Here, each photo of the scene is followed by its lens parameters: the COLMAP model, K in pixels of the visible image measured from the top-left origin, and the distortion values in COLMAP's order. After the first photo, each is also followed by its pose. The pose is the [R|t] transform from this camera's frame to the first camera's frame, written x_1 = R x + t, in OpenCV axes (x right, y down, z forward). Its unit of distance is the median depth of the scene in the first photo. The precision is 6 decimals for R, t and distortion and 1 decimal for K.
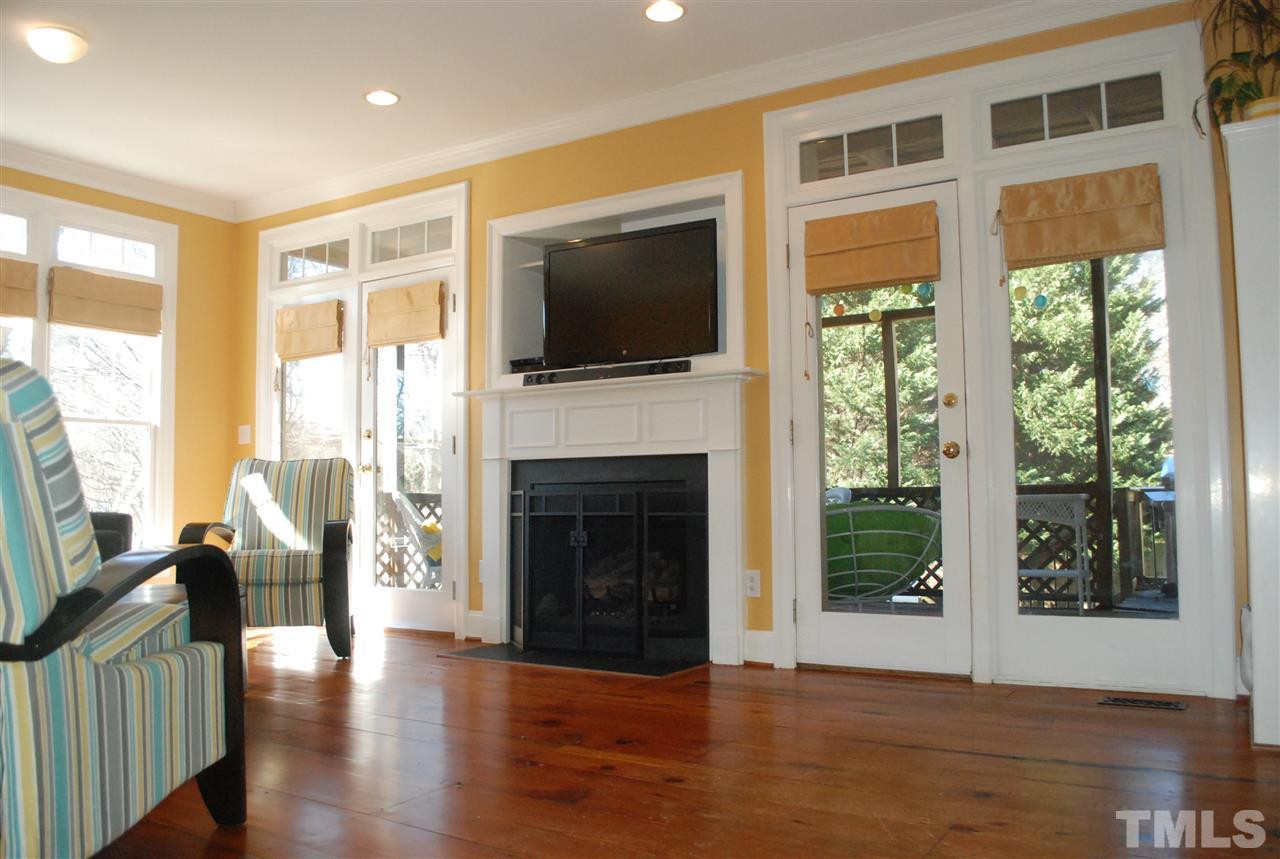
lens RADIAL K [[1033.9, 0, 640.0], [0, 1033.9, 429.5], [0, 0, 1]] dist [-0.051585, 0.001638]
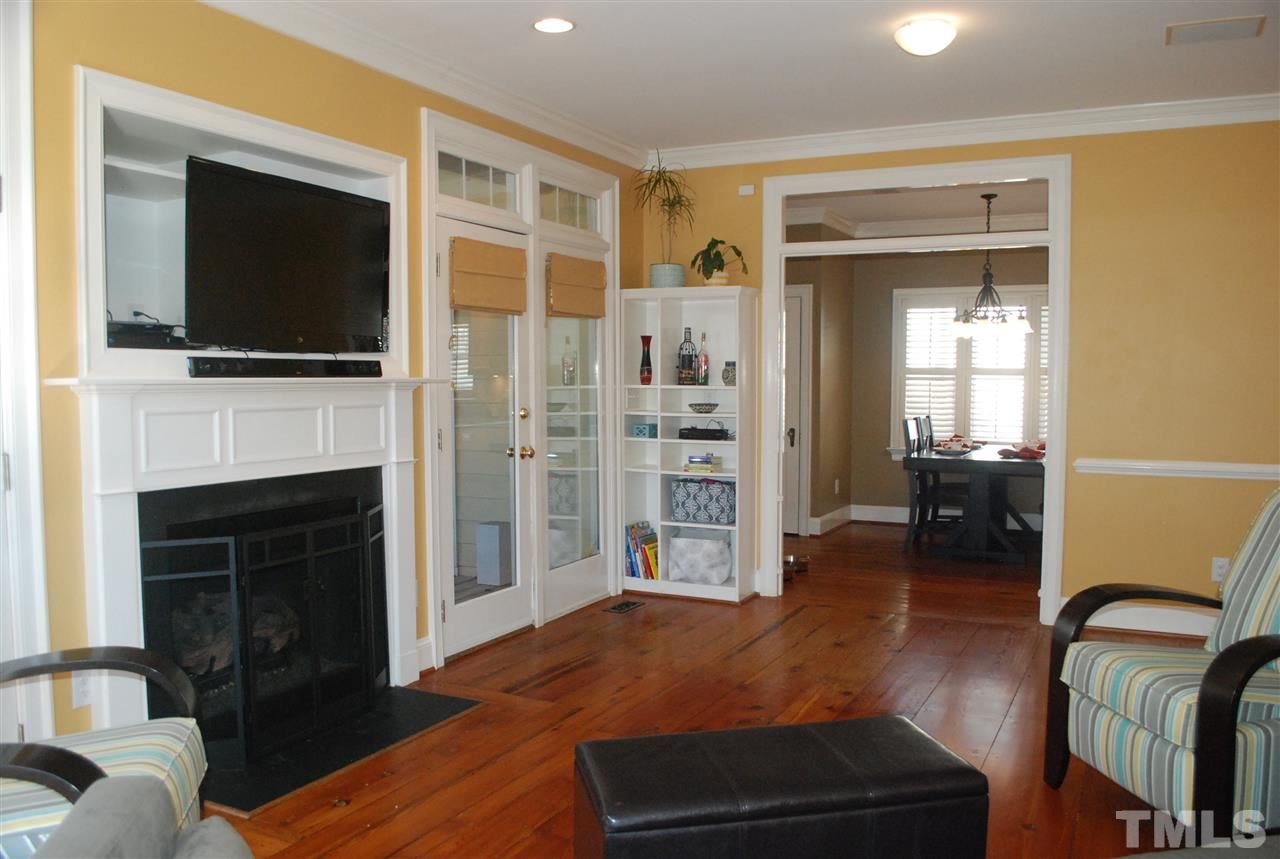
lens RADIAL K [[1033.9, 0, 640.0], [0, 1033.9, 429.5], [0, 0, 1]] dist [-0.051585, 0.001638]
pose [[-0.105073, -0.043226, 0.993525, -0.873074], [-0.069611, 0.996924, 0.036012, -0.057671], [-0.992025, -0.065376, -0.107758, 0.895566]]
